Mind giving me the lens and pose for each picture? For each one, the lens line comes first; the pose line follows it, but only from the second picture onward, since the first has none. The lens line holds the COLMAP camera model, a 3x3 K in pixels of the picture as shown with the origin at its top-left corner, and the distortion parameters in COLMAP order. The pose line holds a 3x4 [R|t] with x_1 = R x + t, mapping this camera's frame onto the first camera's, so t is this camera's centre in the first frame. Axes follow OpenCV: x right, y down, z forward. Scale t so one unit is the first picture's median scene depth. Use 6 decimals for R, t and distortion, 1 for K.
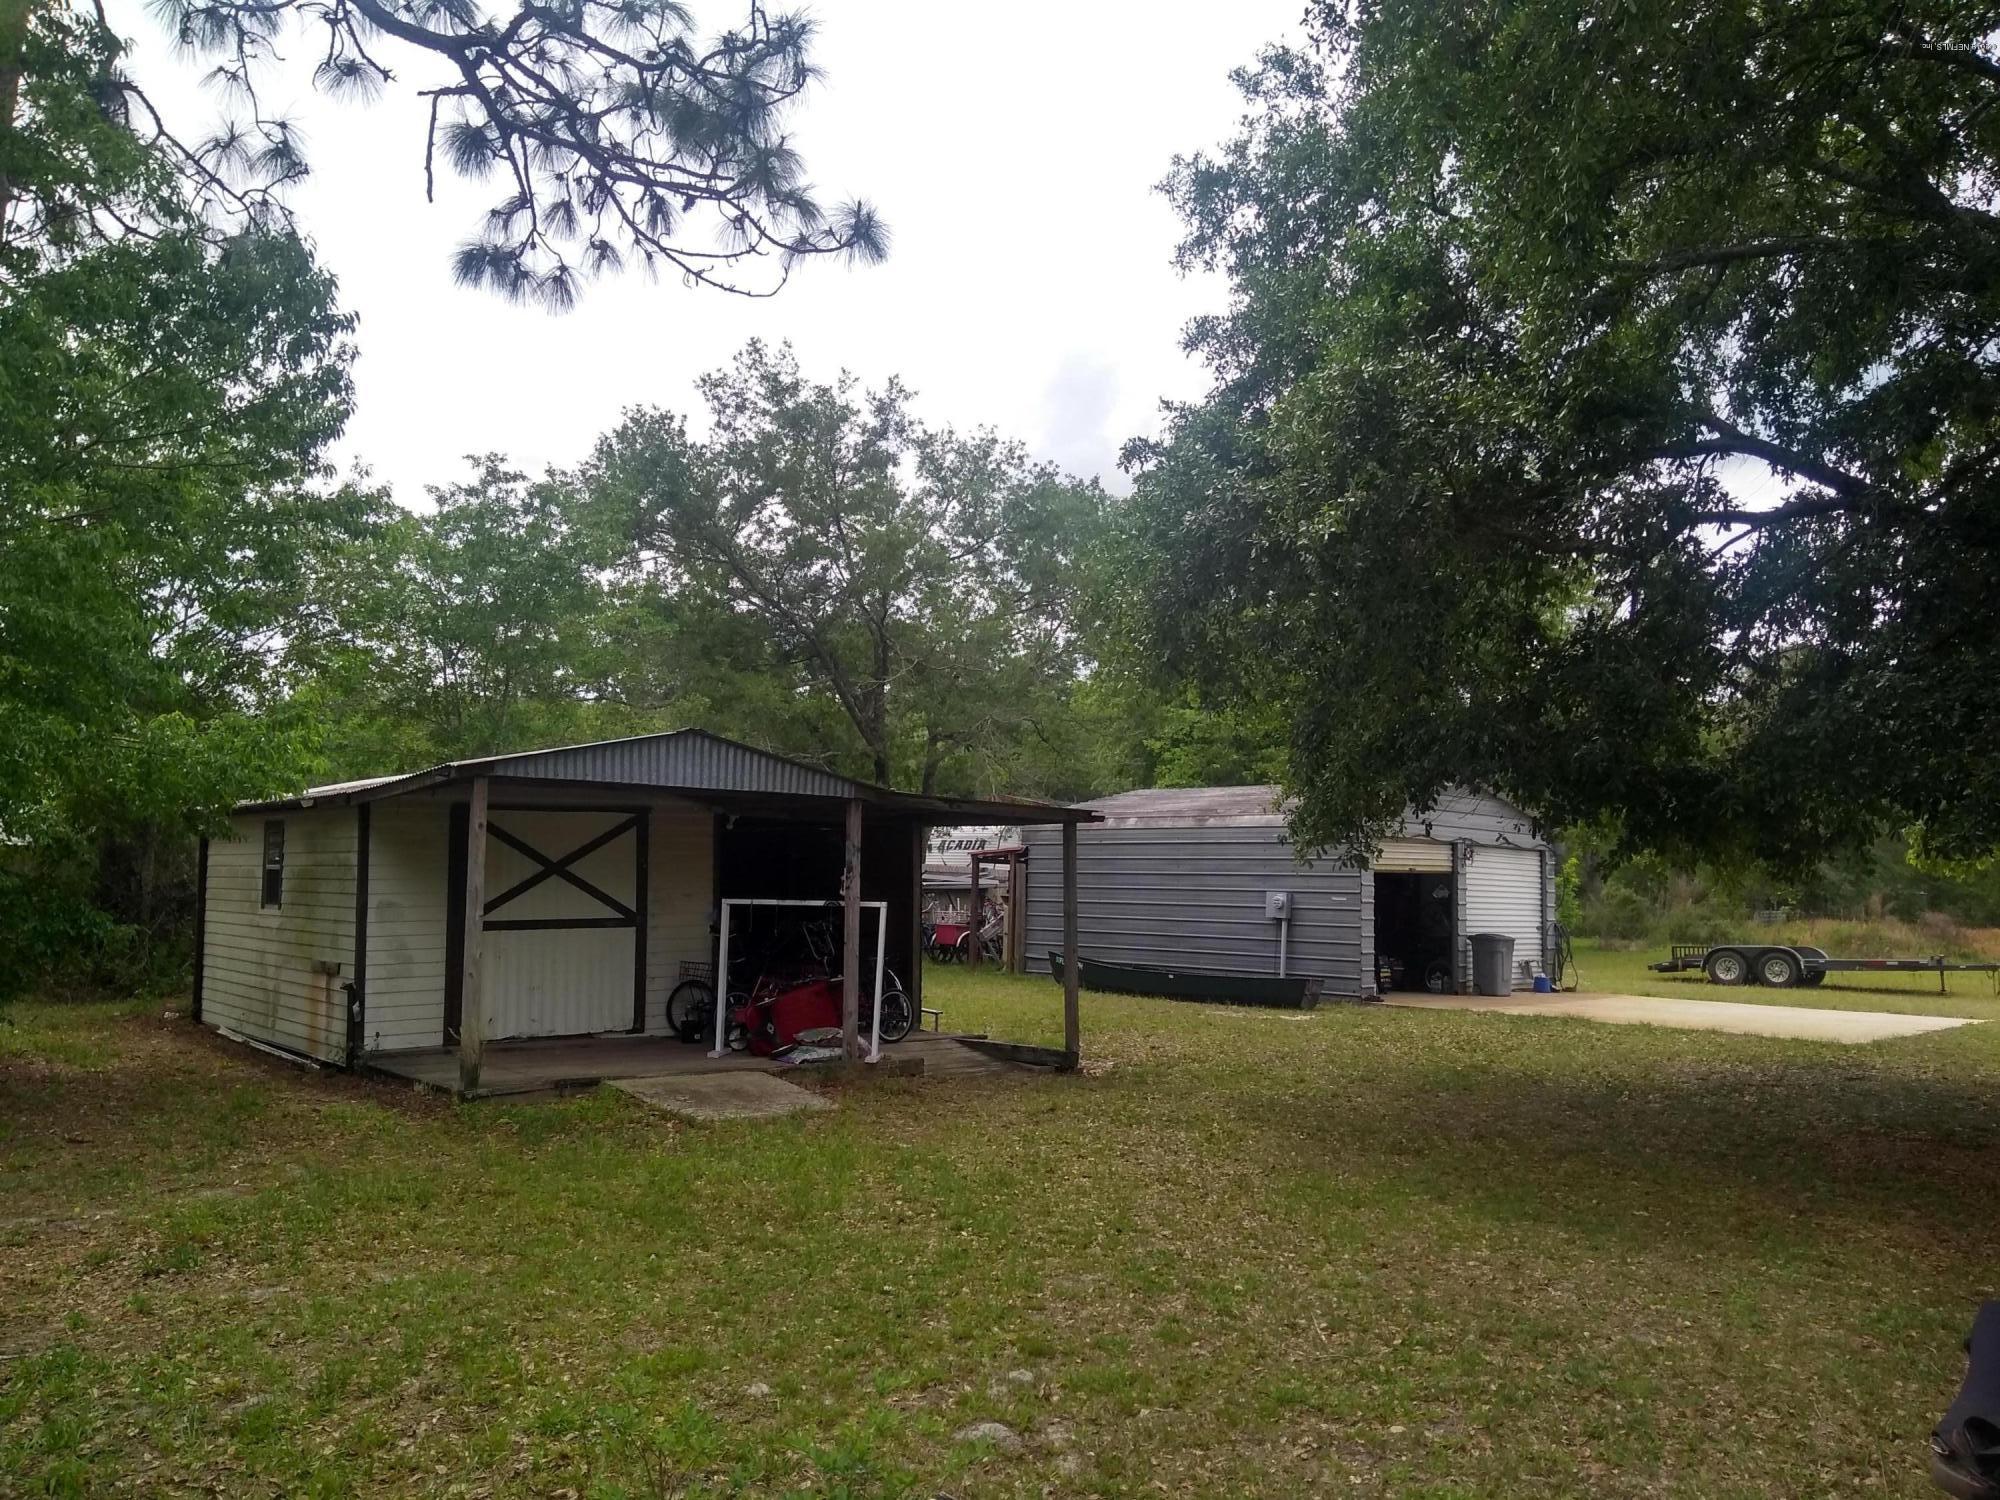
lens RADIAL K [[1515.6, 0, 1000.0], [0, 1515.6, 750.0], [0, 0, 1]] dist [0.116579, -0.111231]
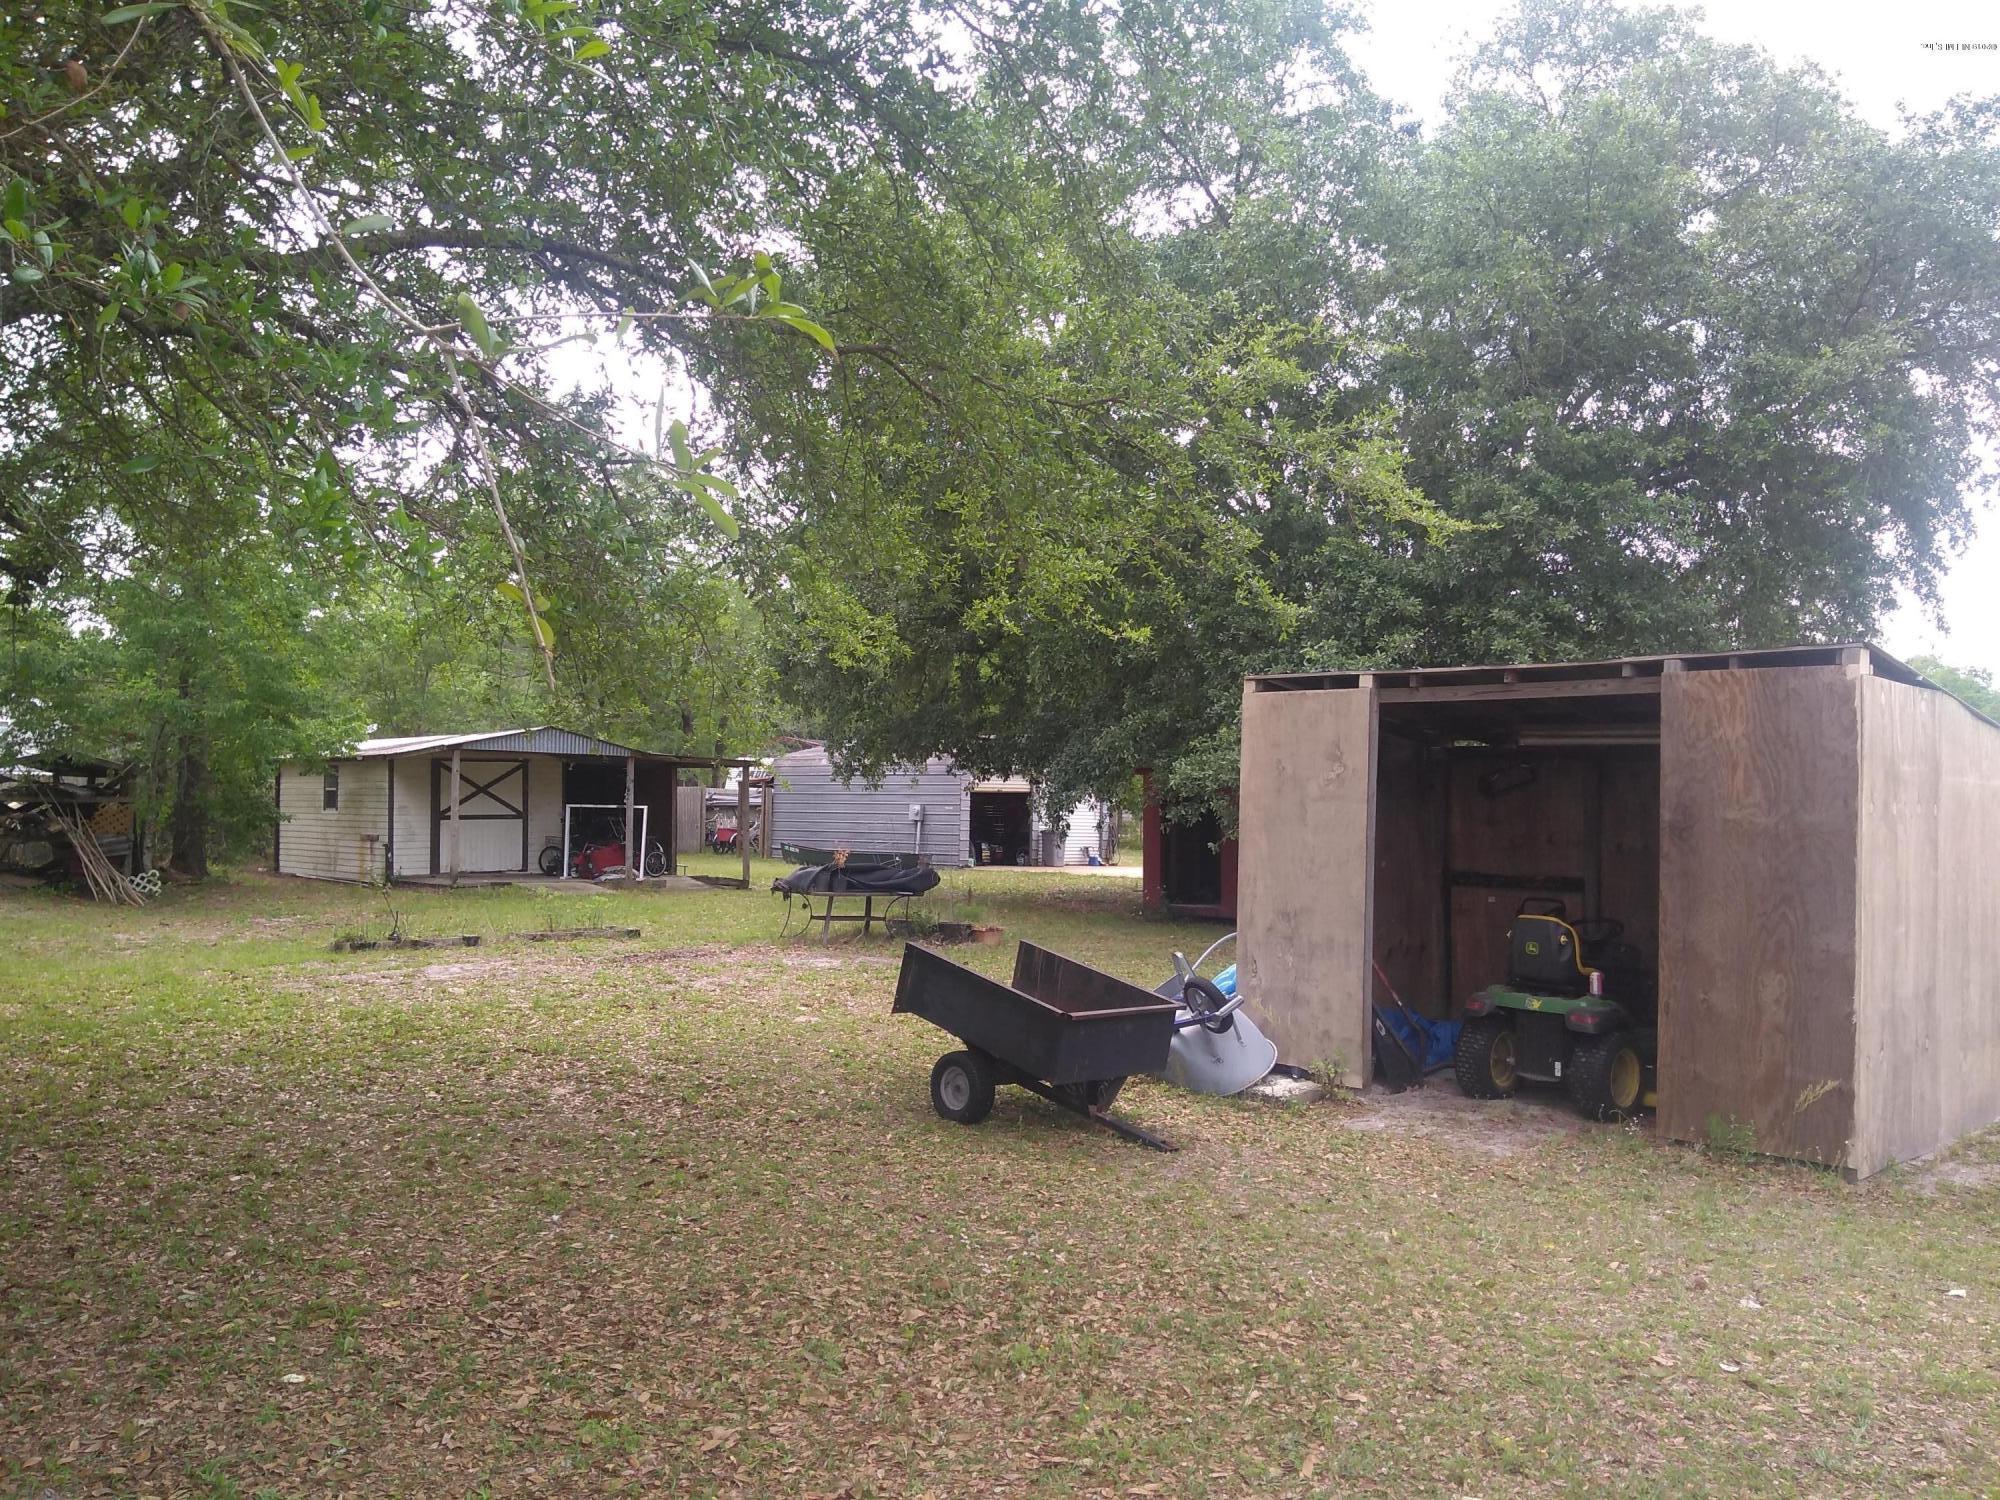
lens RADIAL K [[1515.6, 0, 1000.0], [0, 1515.6, 750.0], [0, 0, 1]] dist [0.116579, -0.111231]
pose [[0.995861, -0.000231, 0.090884, 0.203579], [-0.004173, 0.998825, 0.048272, -0.074752], [-0.090788, -0.048452, 0.994691, -1.053904]]
